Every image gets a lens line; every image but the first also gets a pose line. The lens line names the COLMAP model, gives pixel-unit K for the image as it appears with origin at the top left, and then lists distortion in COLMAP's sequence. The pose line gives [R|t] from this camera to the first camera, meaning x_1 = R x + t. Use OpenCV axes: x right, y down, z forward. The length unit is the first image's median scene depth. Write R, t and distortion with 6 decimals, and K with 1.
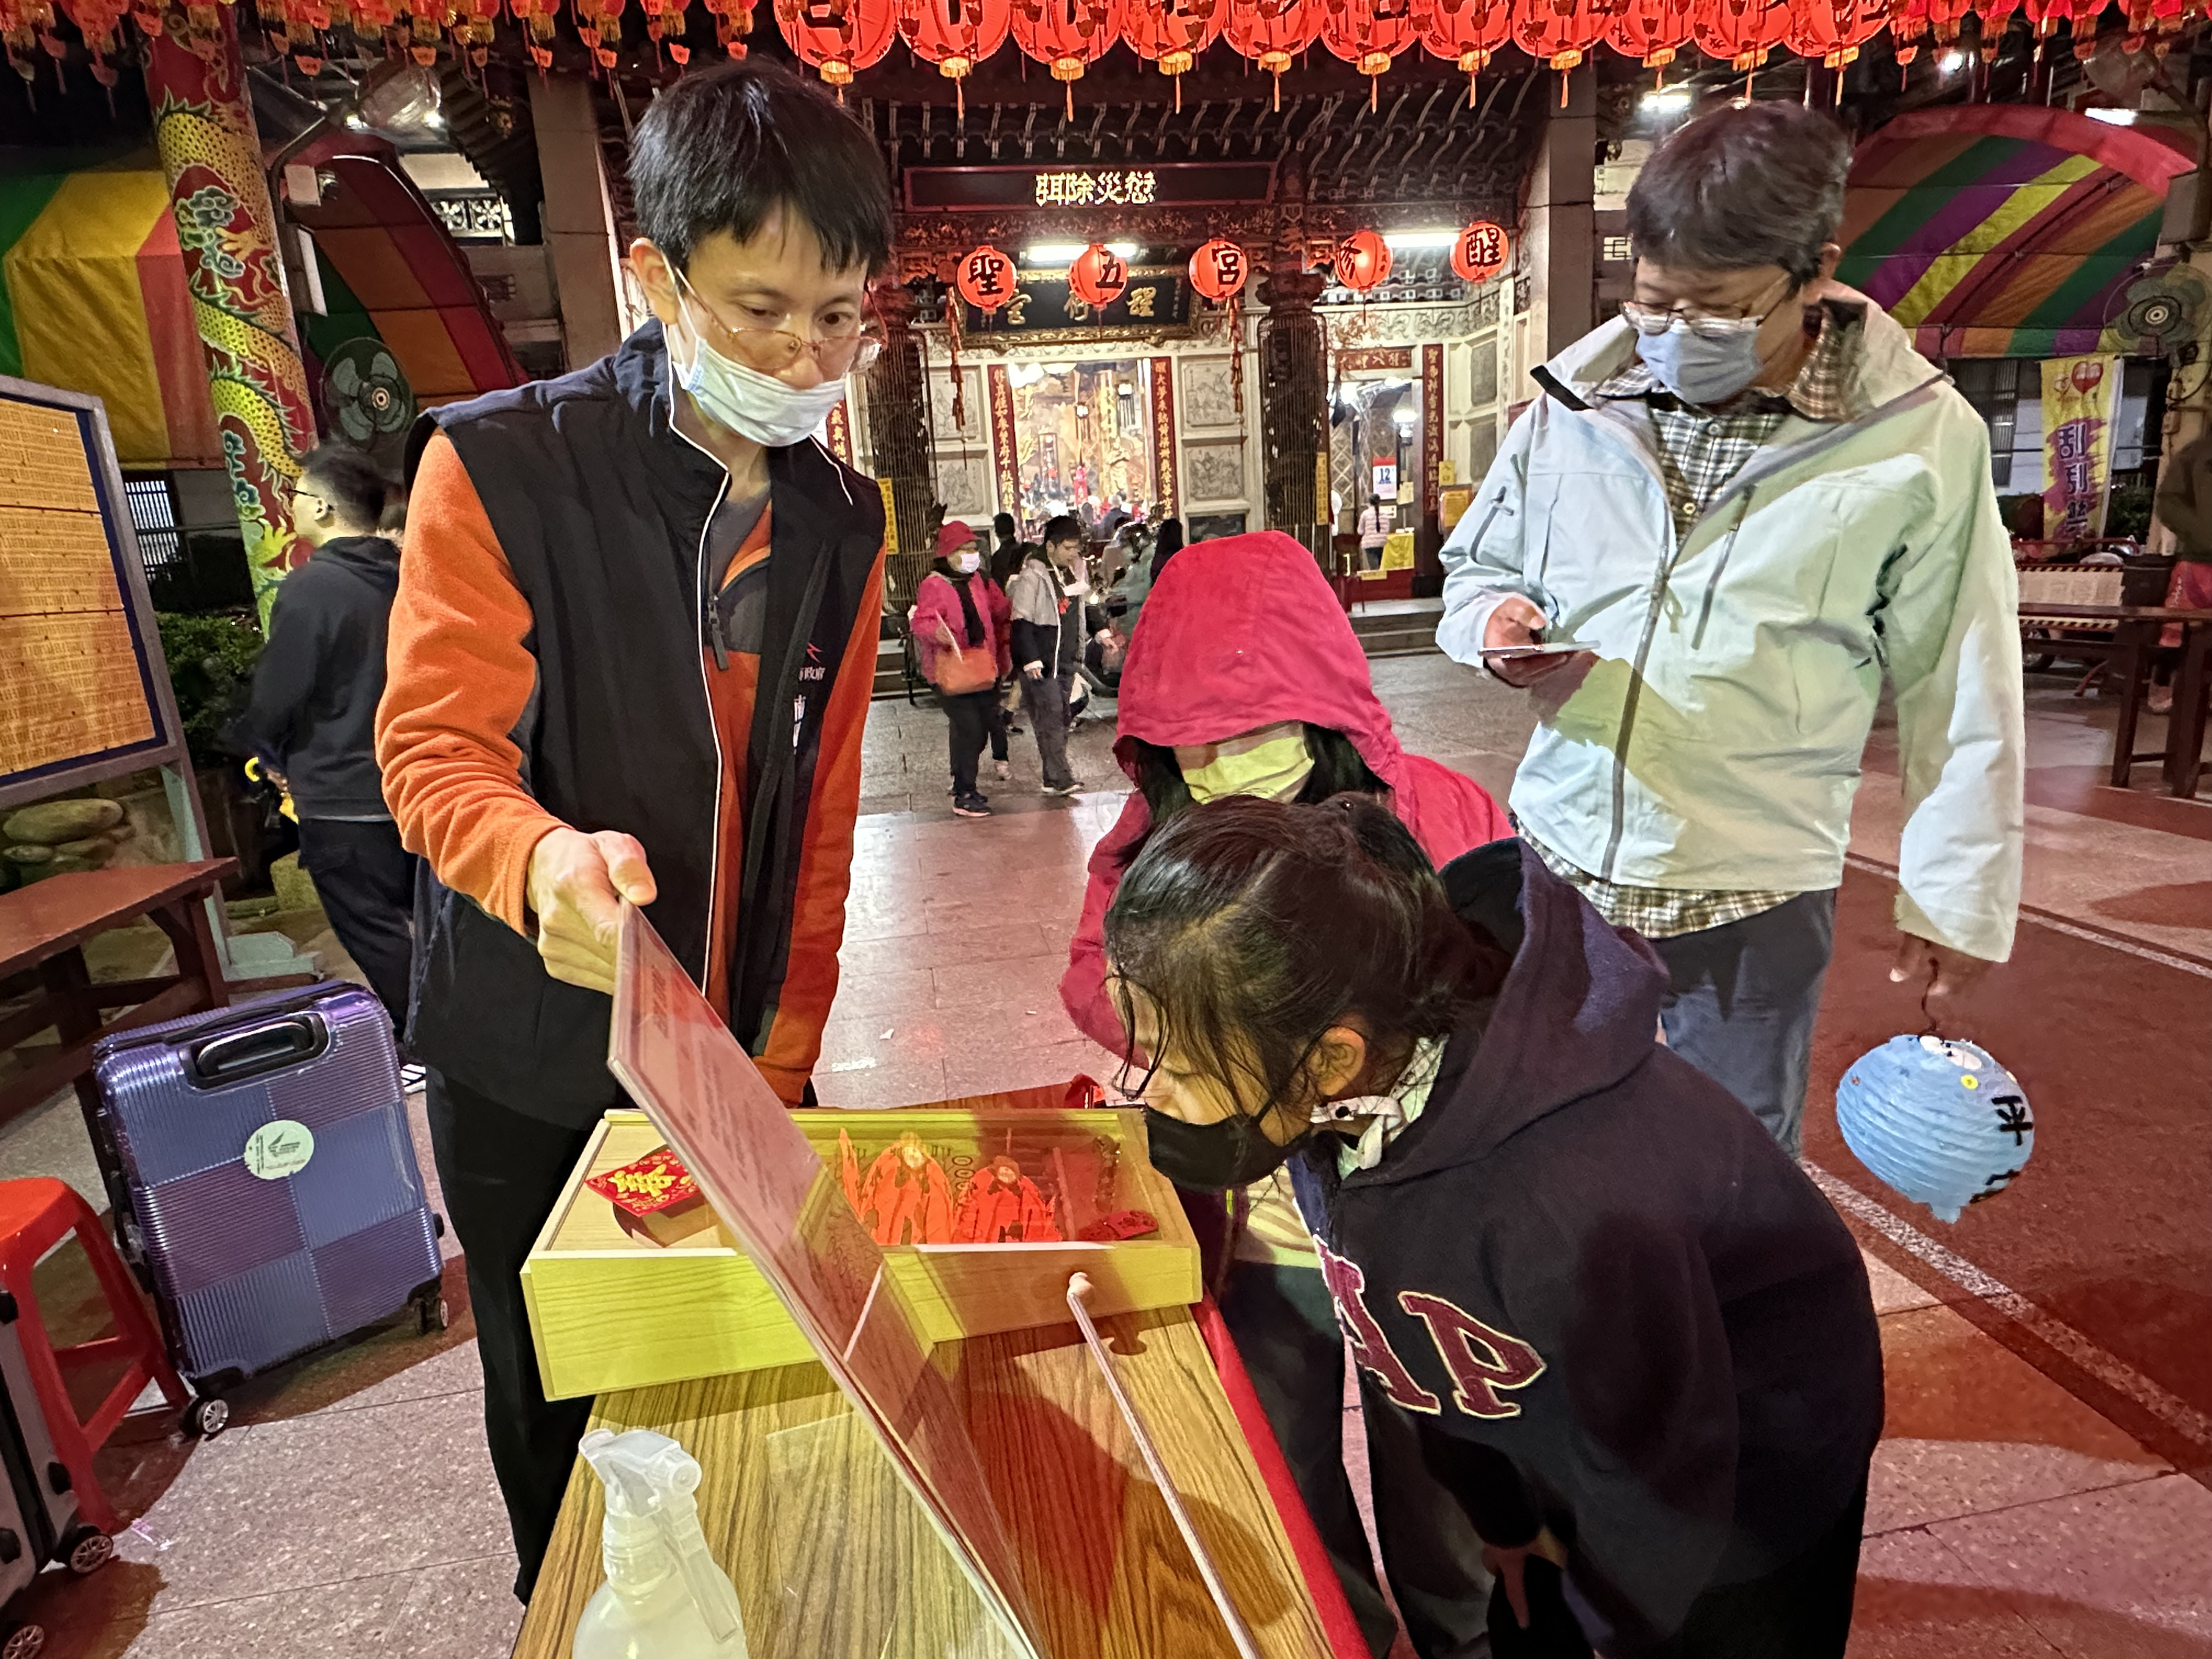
lens RADIAL K [[1241.1, 0, 1083.2], [0, 1241.1, 844.3], [0, 0, 1]] dist [0.000591, -0.001240]
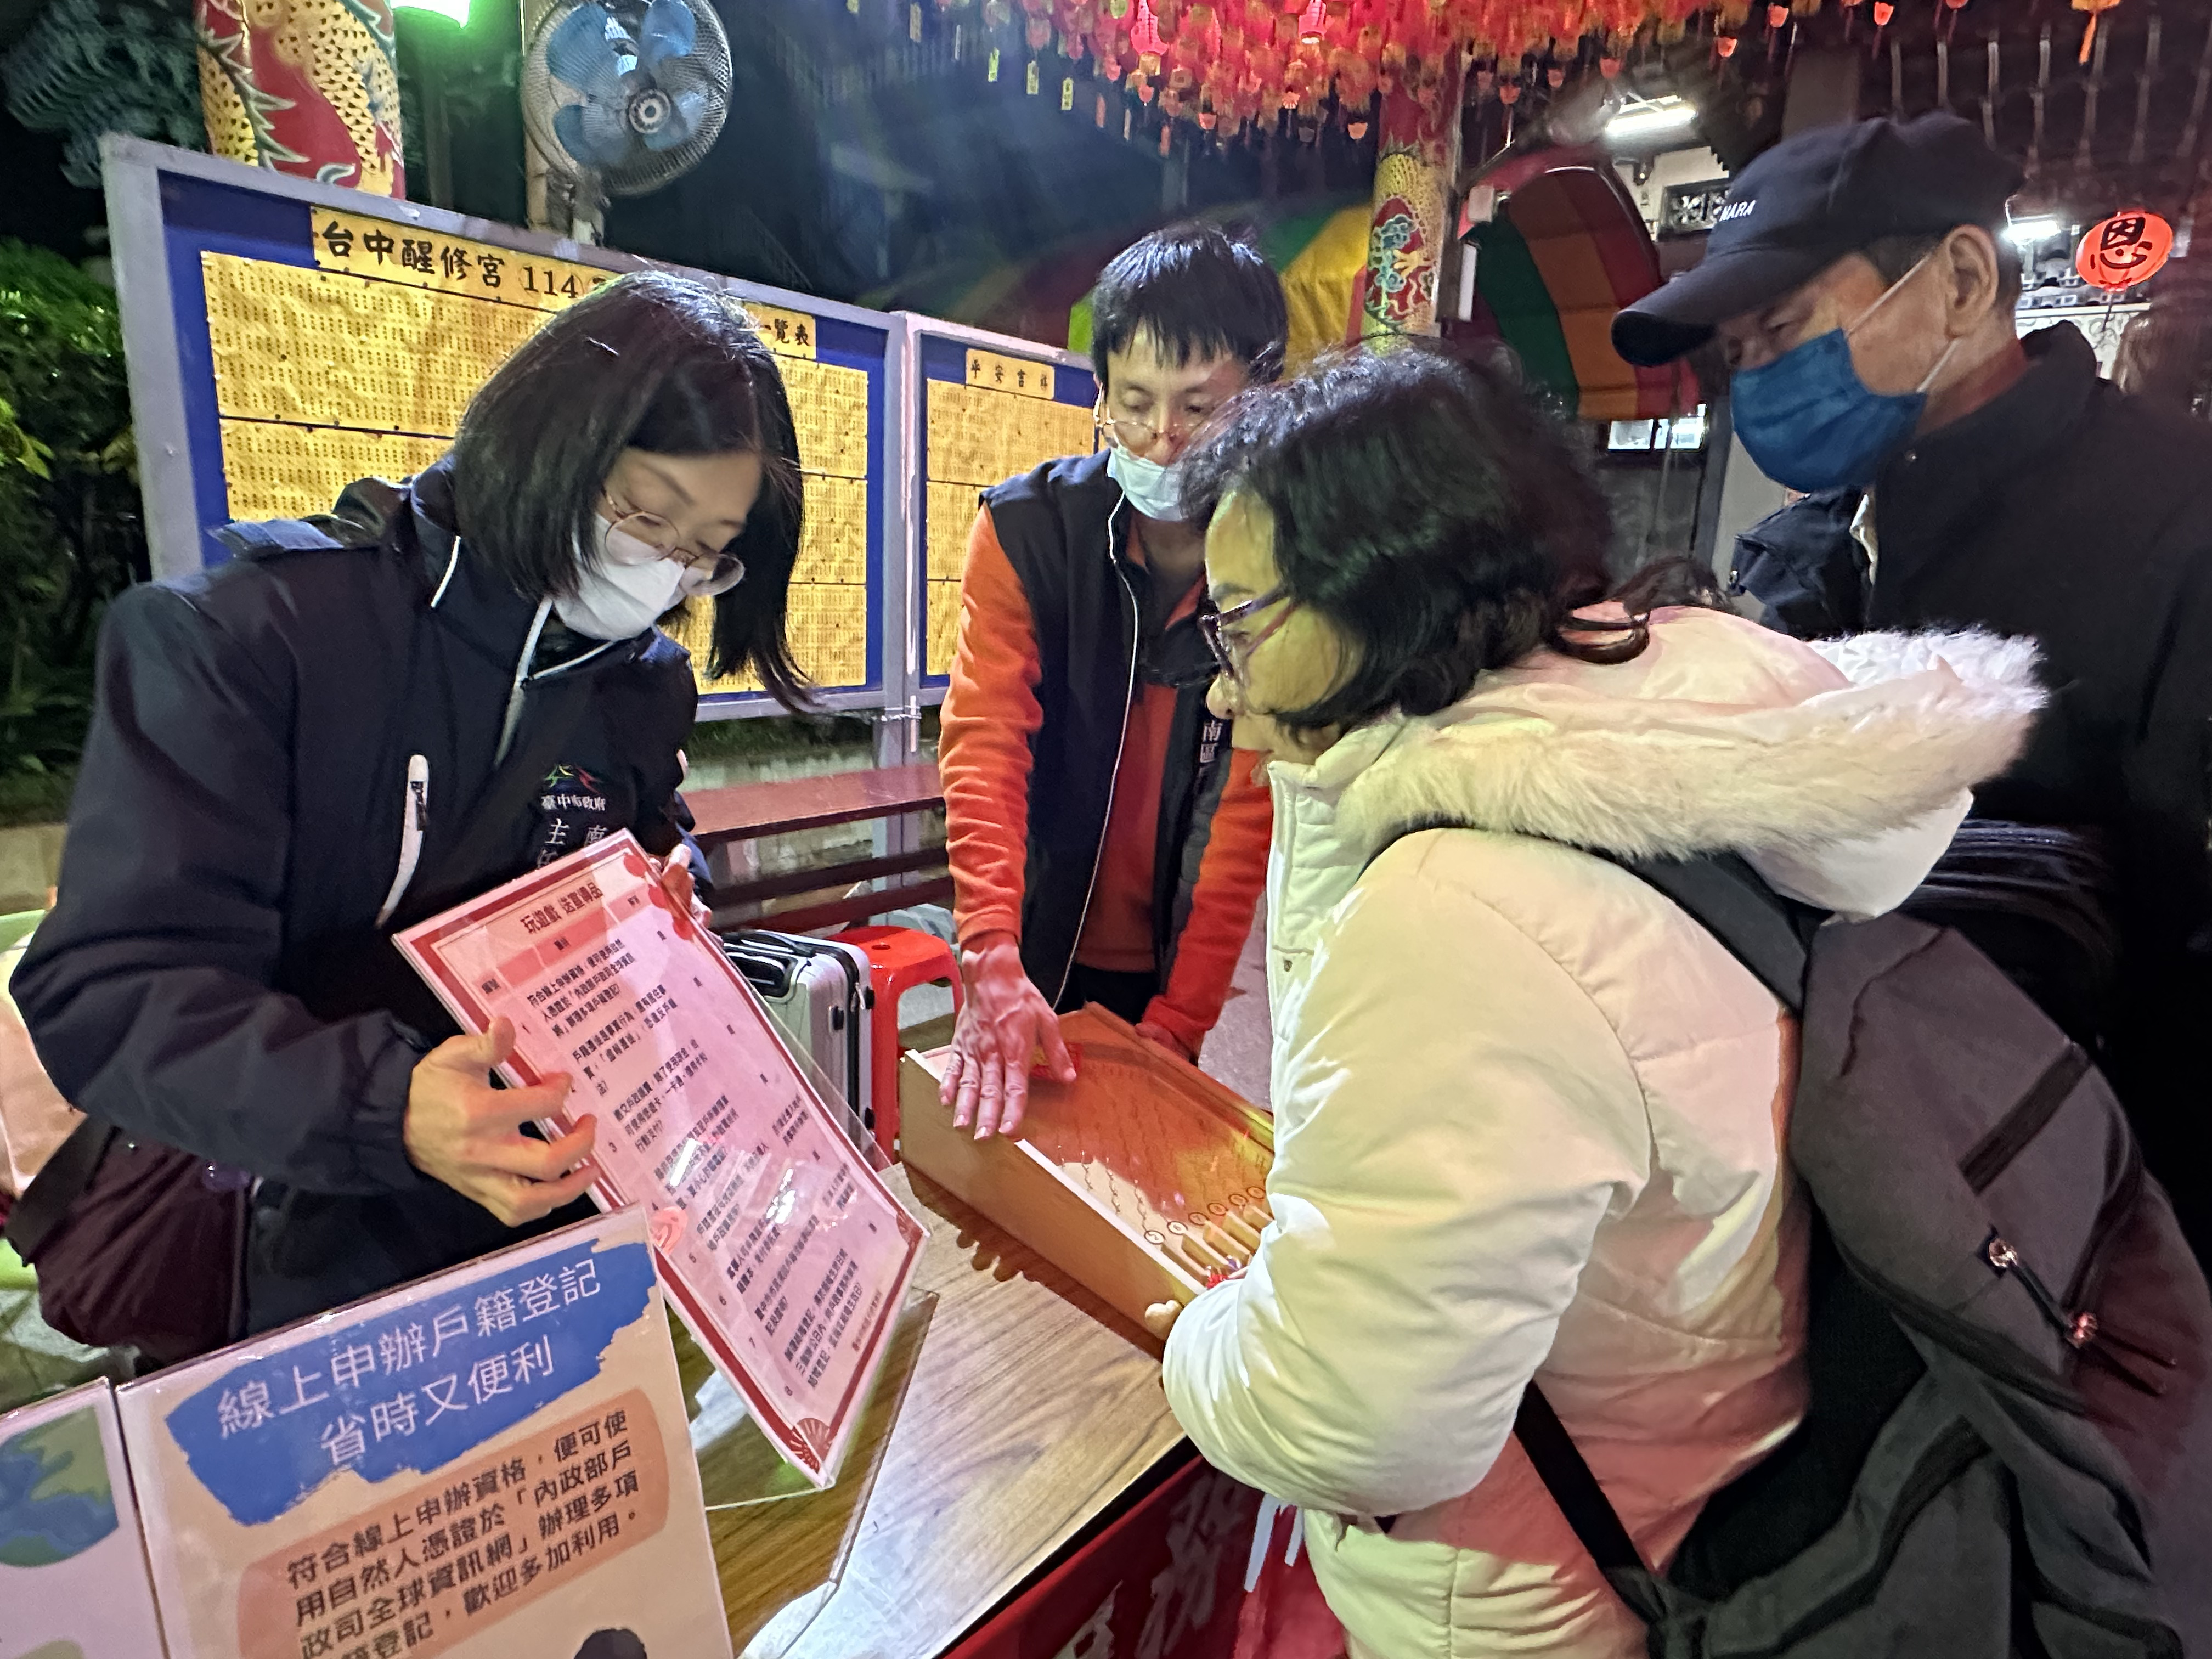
lens RADIAL K [[1241.1, 0, 1101.5], [0, 1241.1, 852.4], [0, 0, 1]] dist [0.000591, -0.001240]
pose [[0.648786, 0.272011, -0.710694, 0.047171], [-0.262776, 0.956564, 0.126230, -0.009717], [0.714161, 0.104857, 0.692084, 0.017577]]
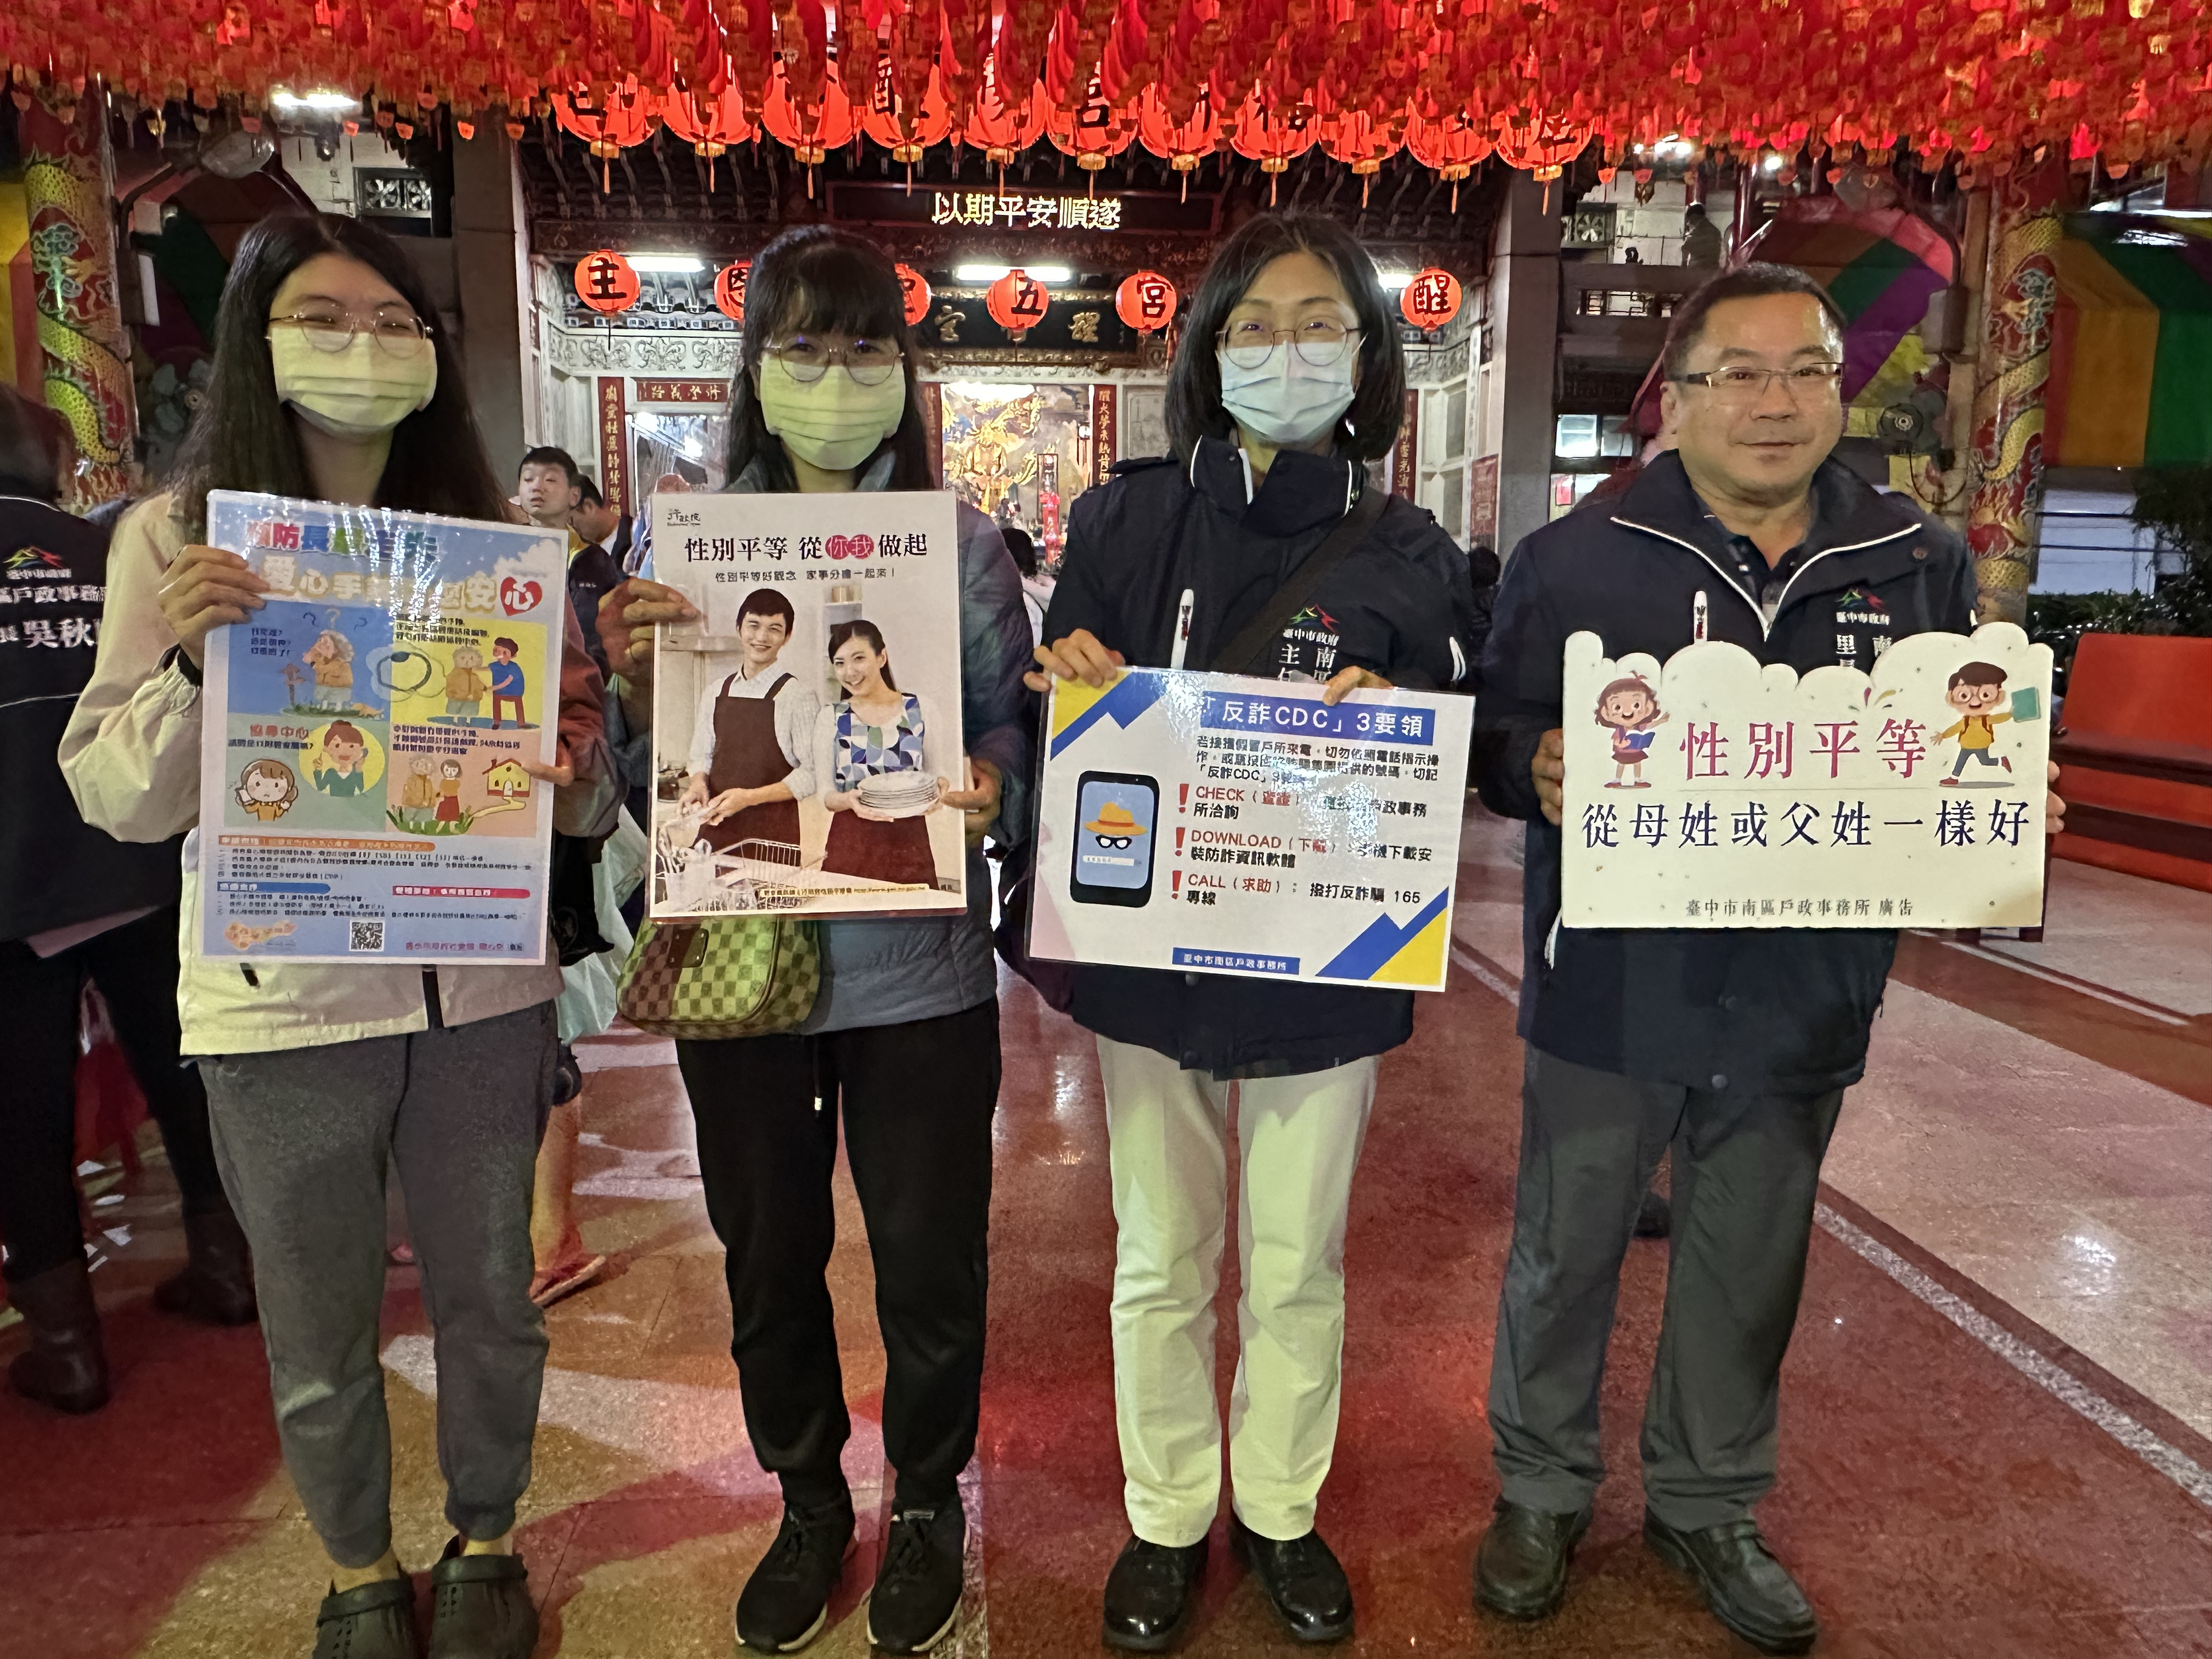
lens RADIAL K [[1568.4, 0, 1096.9], [0, 1568.4, 852.7], [0, 0, 1]] dist [-0.000267, -0.000454]
pose [[0.995195, 0.079475, -0.057186, 0.173704], [-0.083073, 0.994514, -0.063570, 0.036305], [0.051820, 0.068015, 0.996338, -0.169497]]
